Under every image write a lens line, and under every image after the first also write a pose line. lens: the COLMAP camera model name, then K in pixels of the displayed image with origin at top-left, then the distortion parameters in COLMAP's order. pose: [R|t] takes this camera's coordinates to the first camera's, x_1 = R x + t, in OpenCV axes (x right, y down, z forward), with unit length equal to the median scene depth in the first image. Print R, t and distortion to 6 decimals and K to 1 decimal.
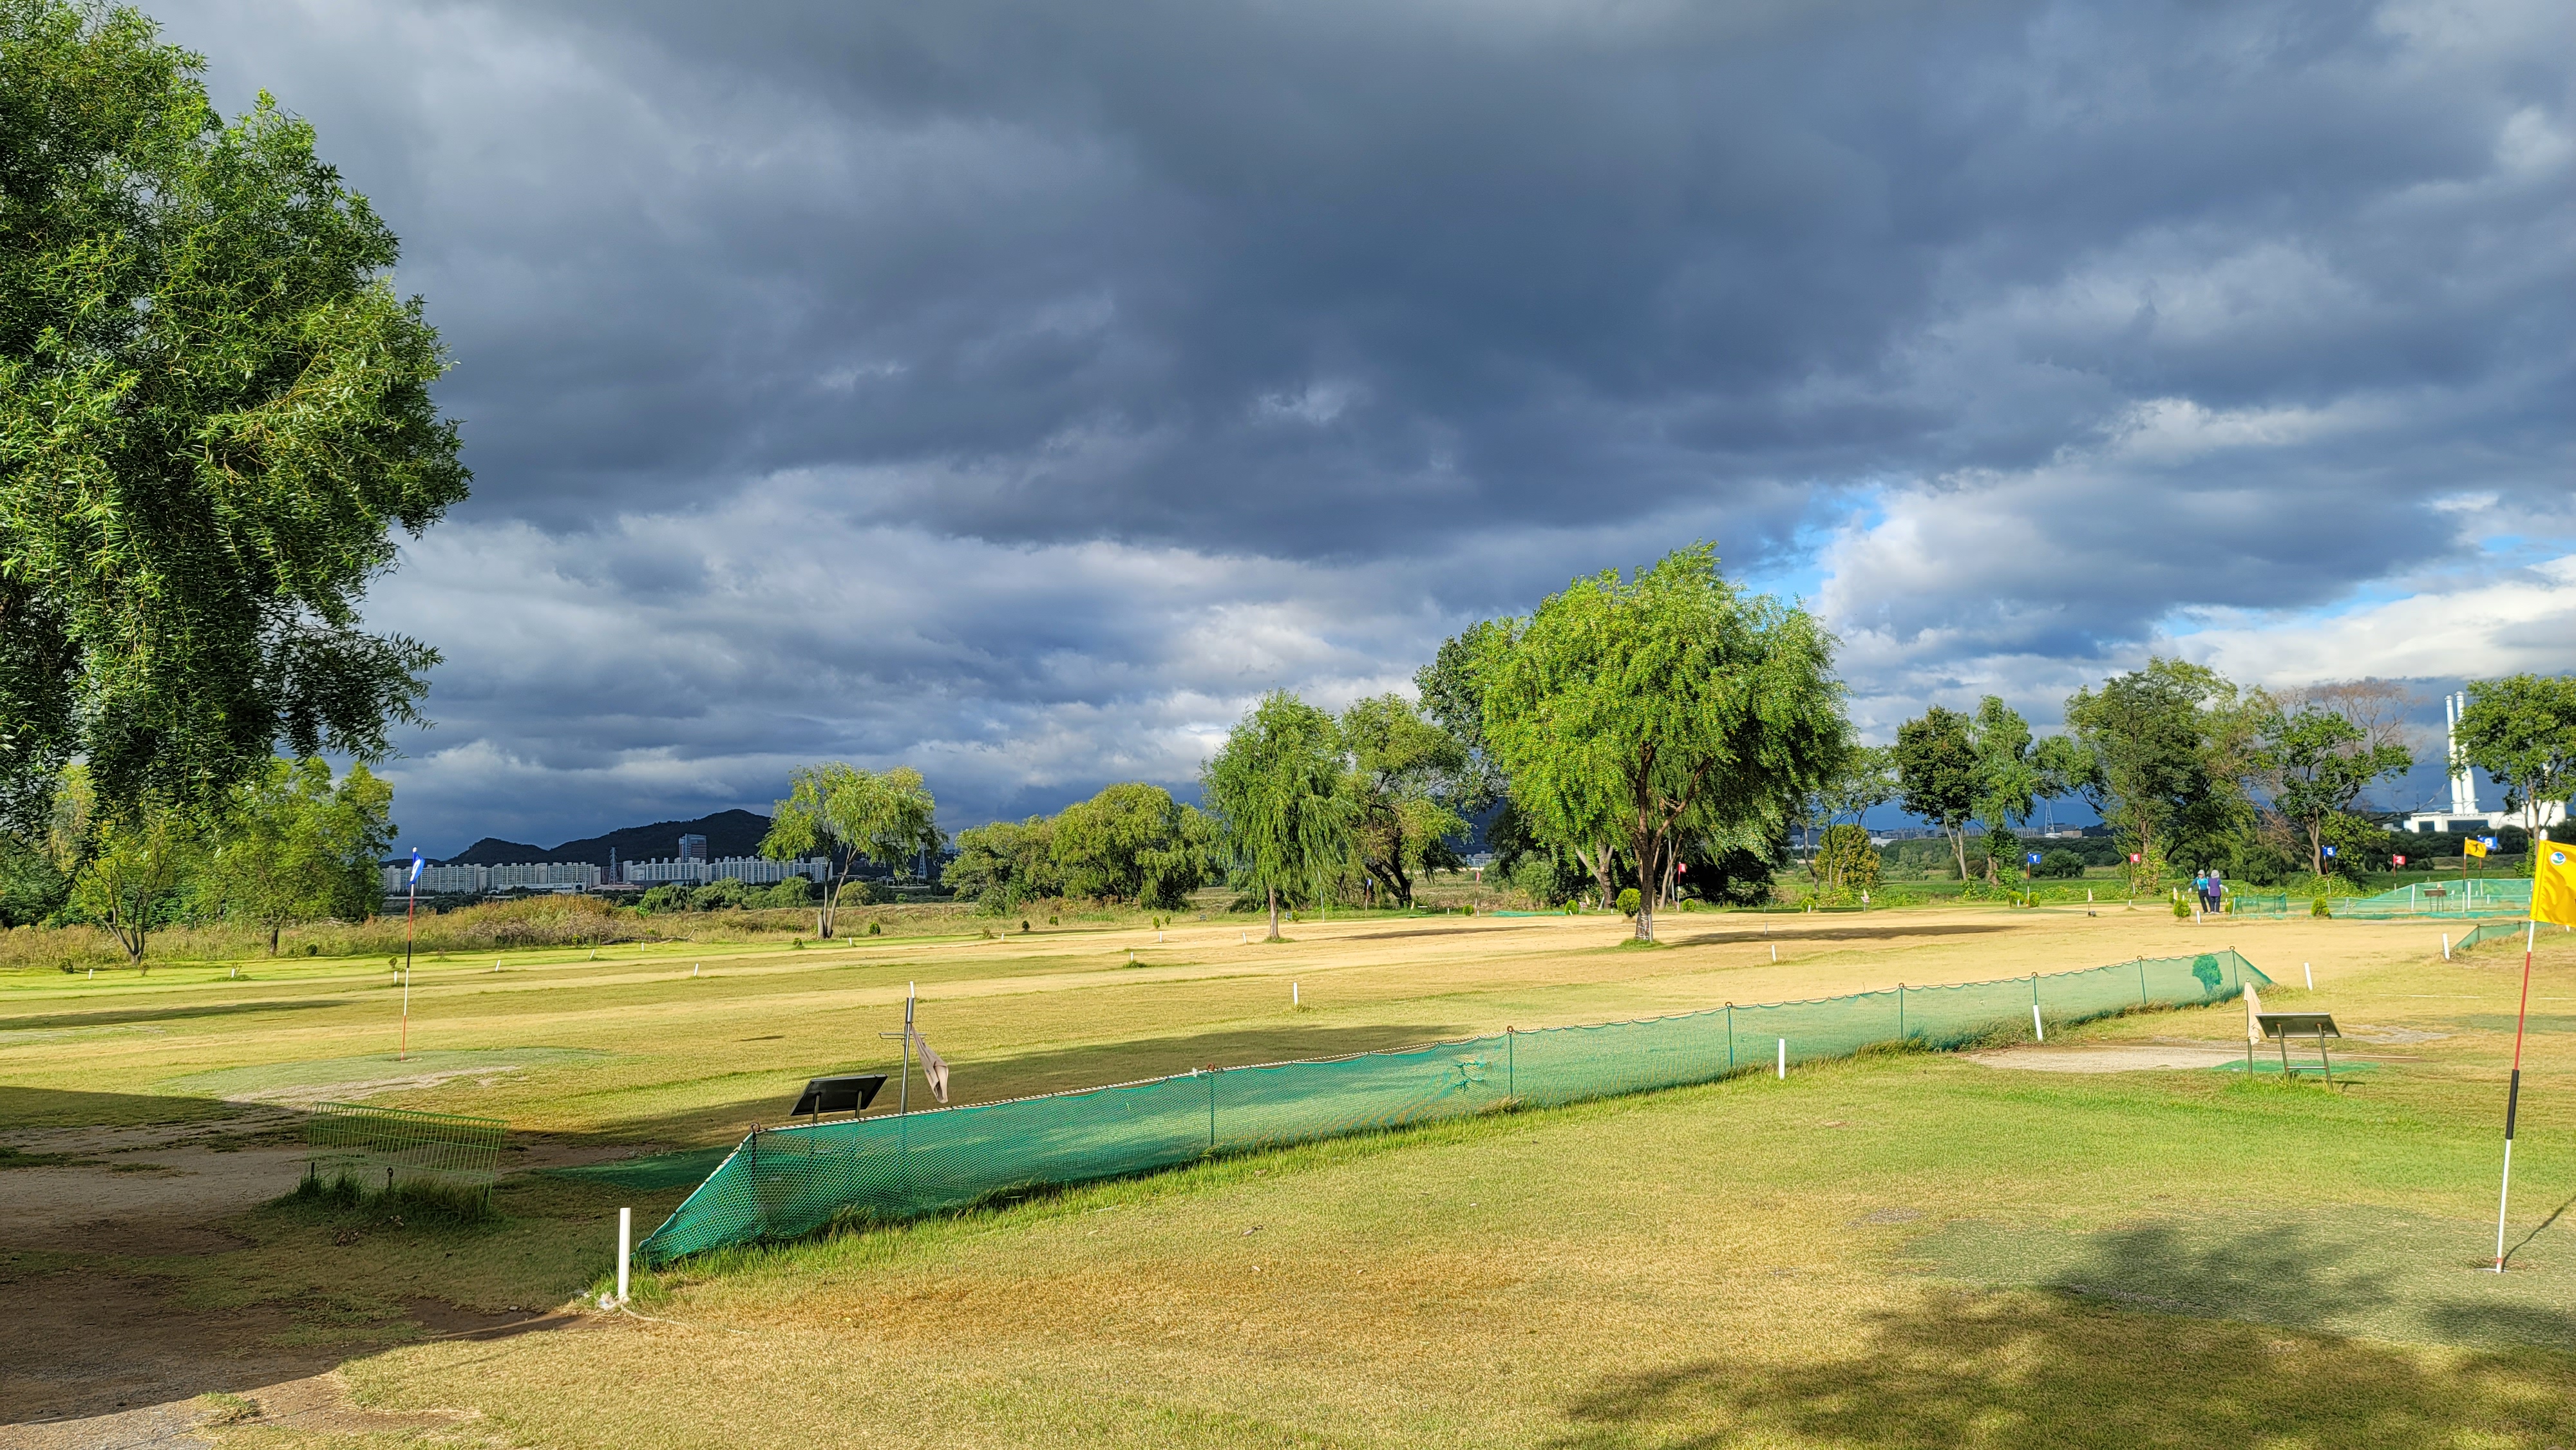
lens RADIAL K [[1900.3, 0, 1287.6], [0, 1900.3, 766.9], [0, 0, 1]] dist [0.070518, -0.000596]
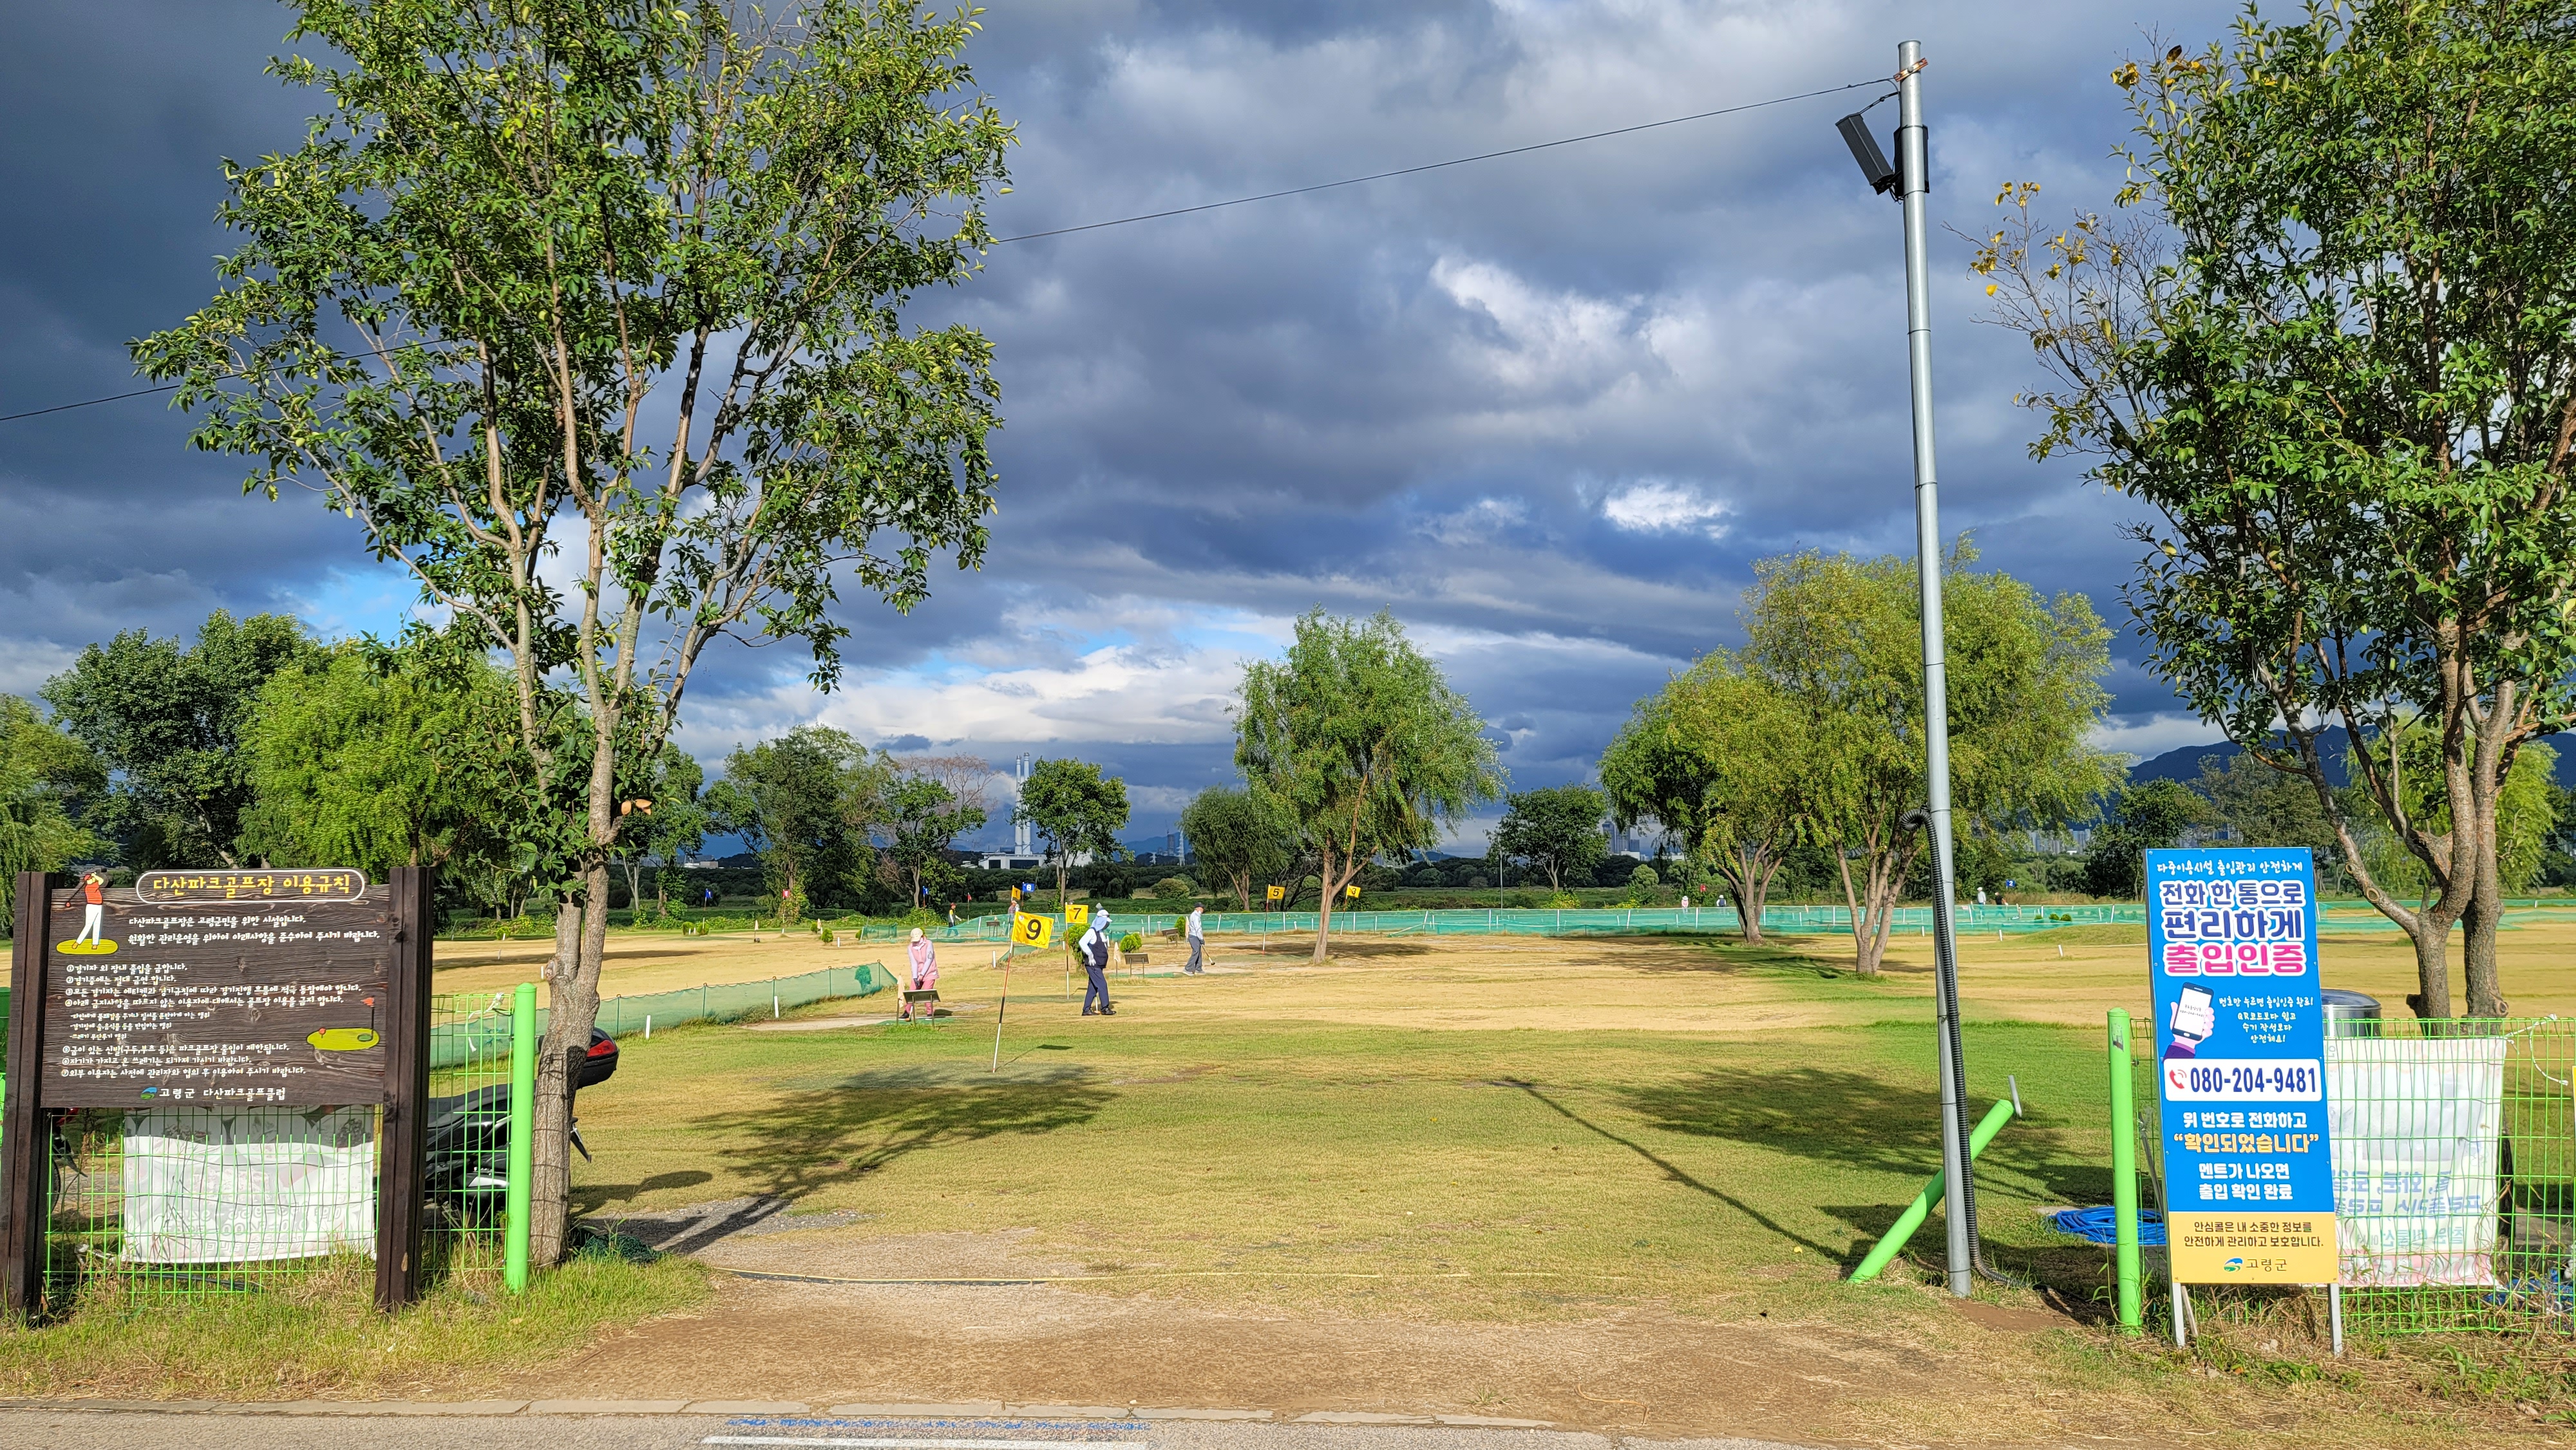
lens RADIAL K [[1909.9, 0, 1288.0], [0, 1909.9, 725.0], [0, 0, 1]] dist [-0.003736, 0.071947]
pose [[0.776631, 0.070870, 0.625956, -0.135427], [-0.048046, 0.997421, -0.053315, -0.017332], [-0.628121, 0.011332, 0.778033, -0.237984]]
